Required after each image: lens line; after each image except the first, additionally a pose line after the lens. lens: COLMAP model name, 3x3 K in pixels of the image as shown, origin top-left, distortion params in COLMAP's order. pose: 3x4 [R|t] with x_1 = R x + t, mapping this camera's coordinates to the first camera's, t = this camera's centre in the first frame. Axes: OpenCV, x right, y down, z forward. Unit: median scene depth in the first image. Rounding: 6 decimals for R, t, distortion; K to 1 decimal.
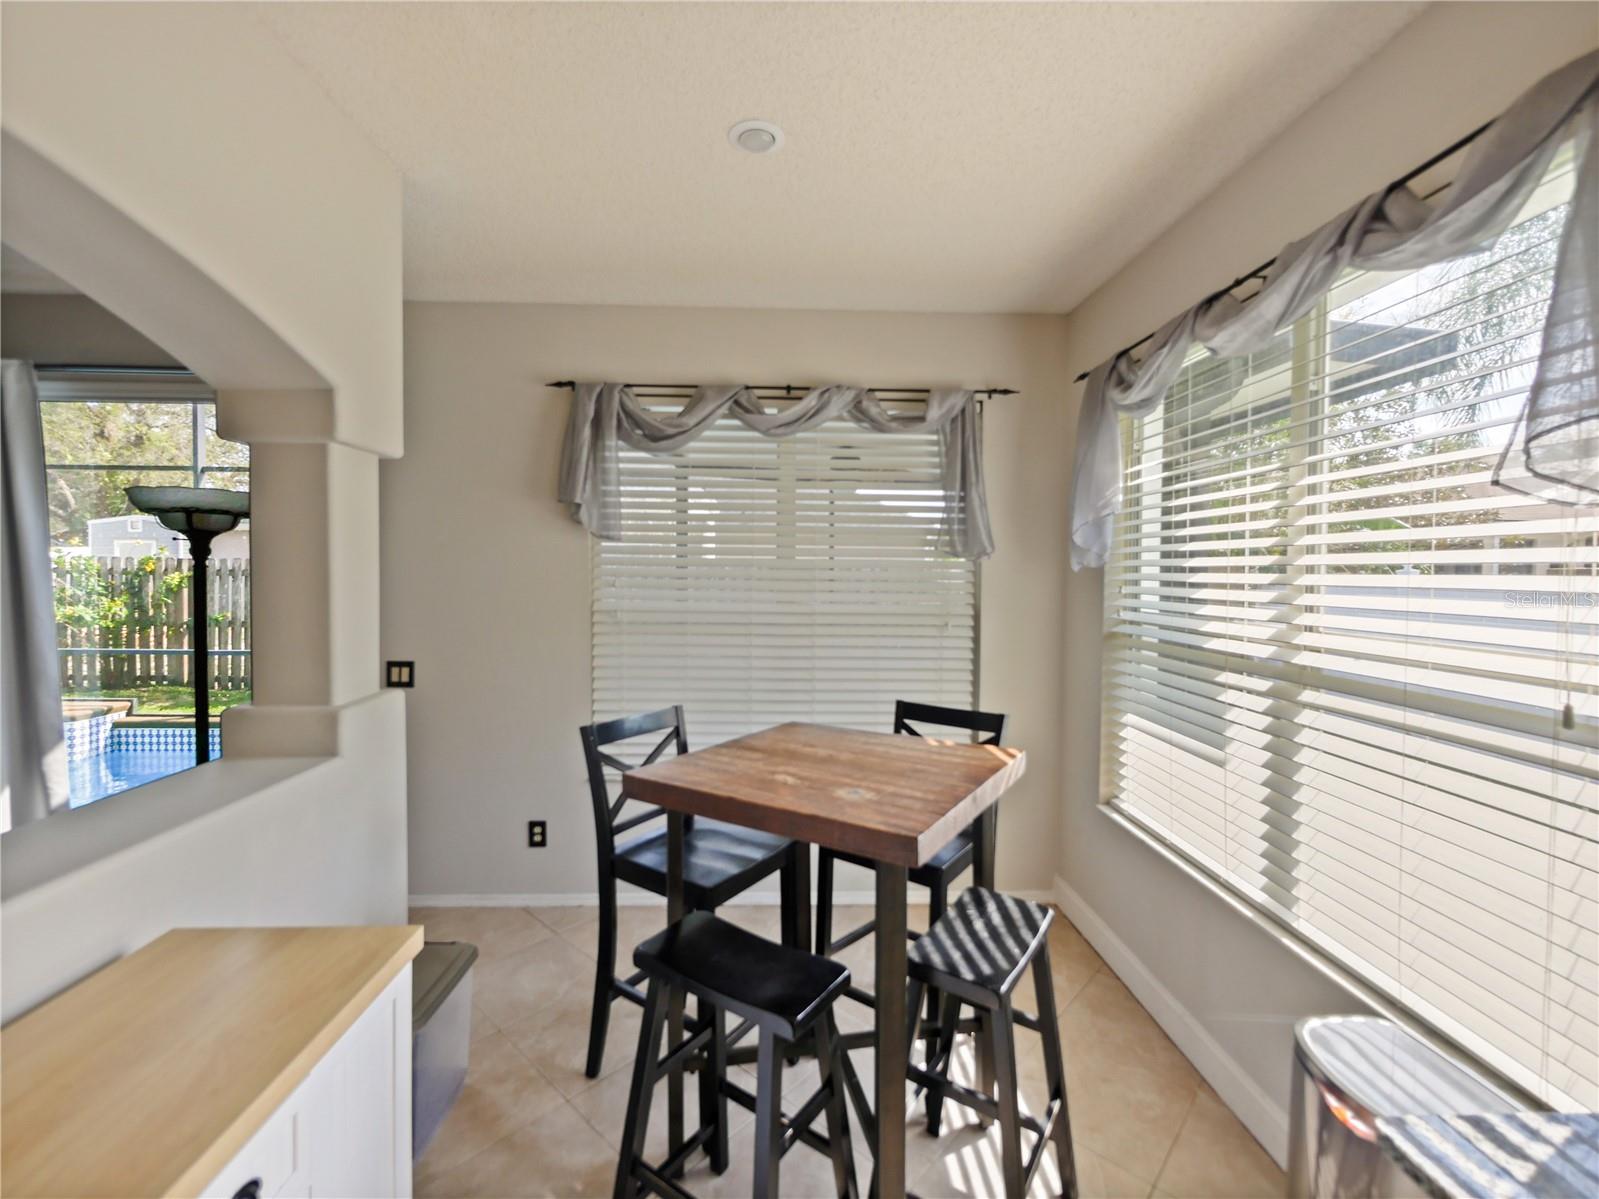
lens RADIAL K [[687.0, 0, 793.6], [0, 687.0, 589.2], [0, 0, 1]] dist [-0.000317, -0.000365]
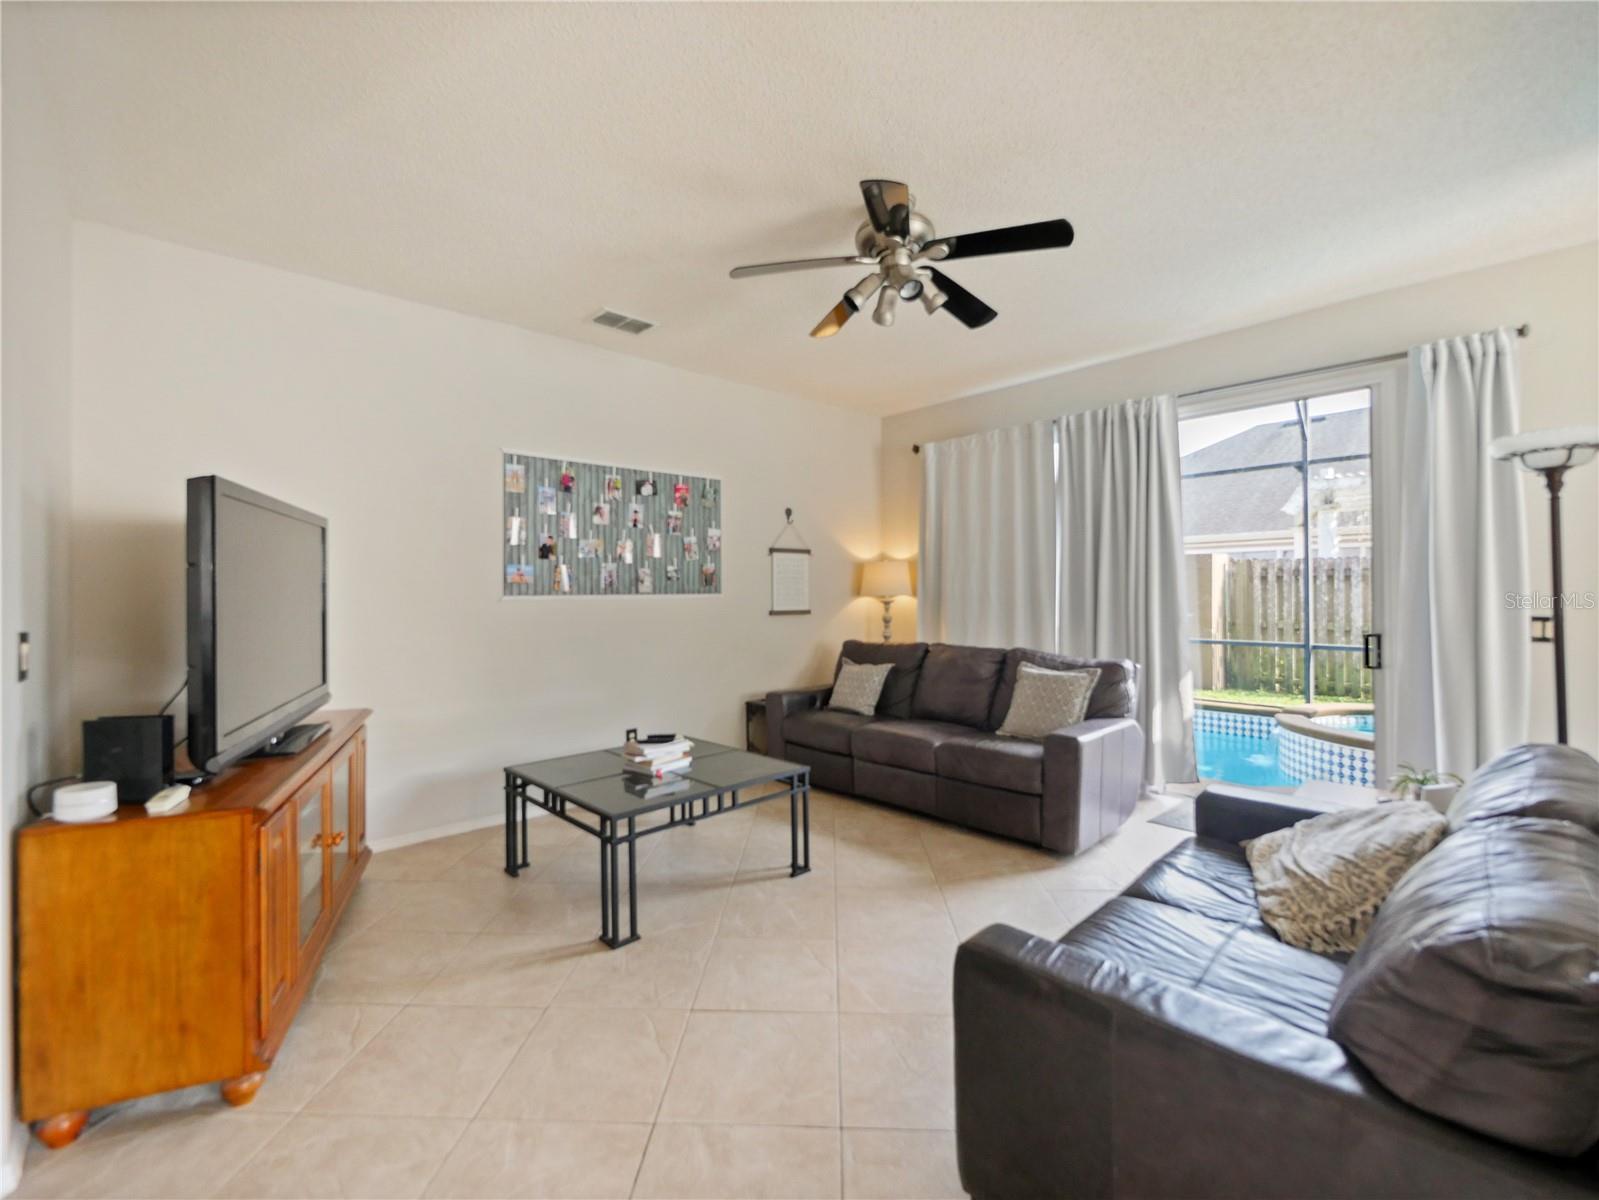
lens RADIAL K [[687.0, 0, 793.6], [0, 687.0, 589.7], [0, 0, 1]] dist [-0.000317, -0.000365]
pose [[0.659294, -0.013489, -0.751764, -1.092642], [-0.010302, 0.999583, -0.026971, 0.218856], [0.751815, 0.025526, 0.658880, -0.933398]]
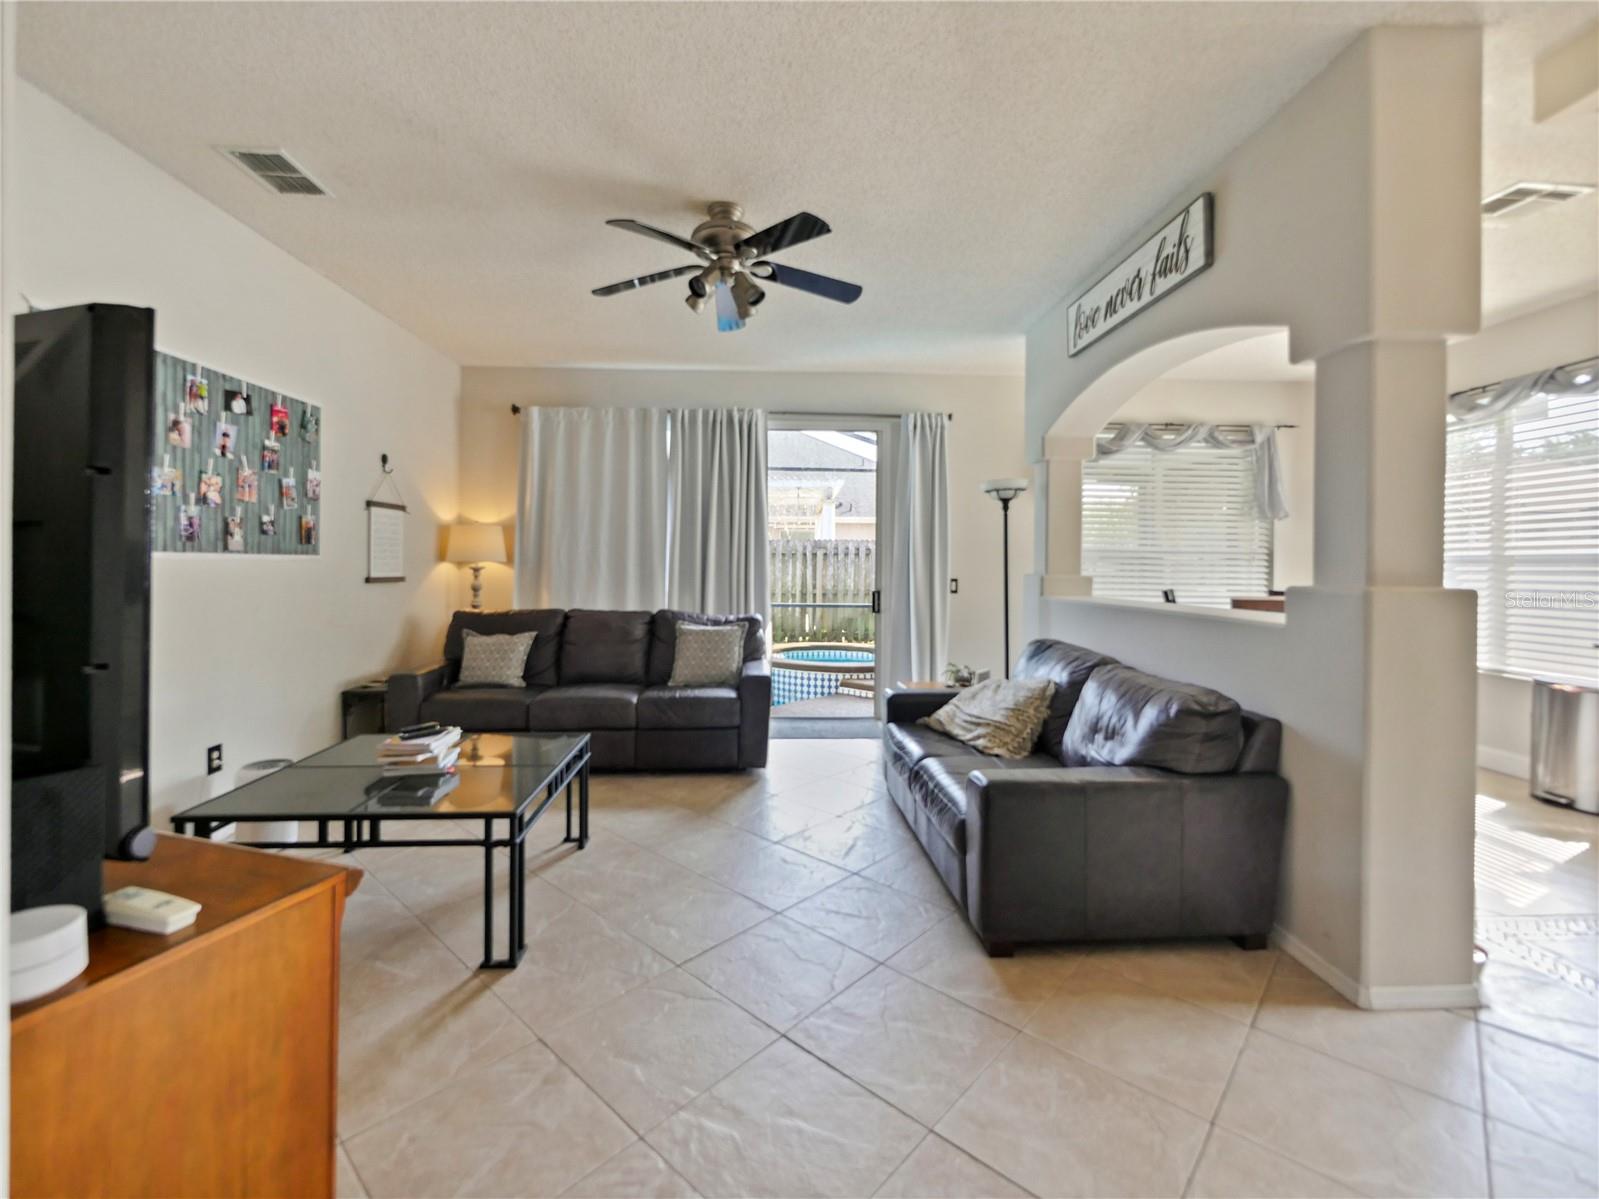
lens RADIAL K [[686.6, 0, 787.8], [0, 686.6, 568.0], [0, 0, 1]] dist [-0.001749, -0.000120]
pose [[0.999970, 0.002788, 0.007208, -2.058306], [-0.002610, 0.999696, -0.024515, 0.257398], [-0.007274, 0.024496, 0.999673, -1.559601]]
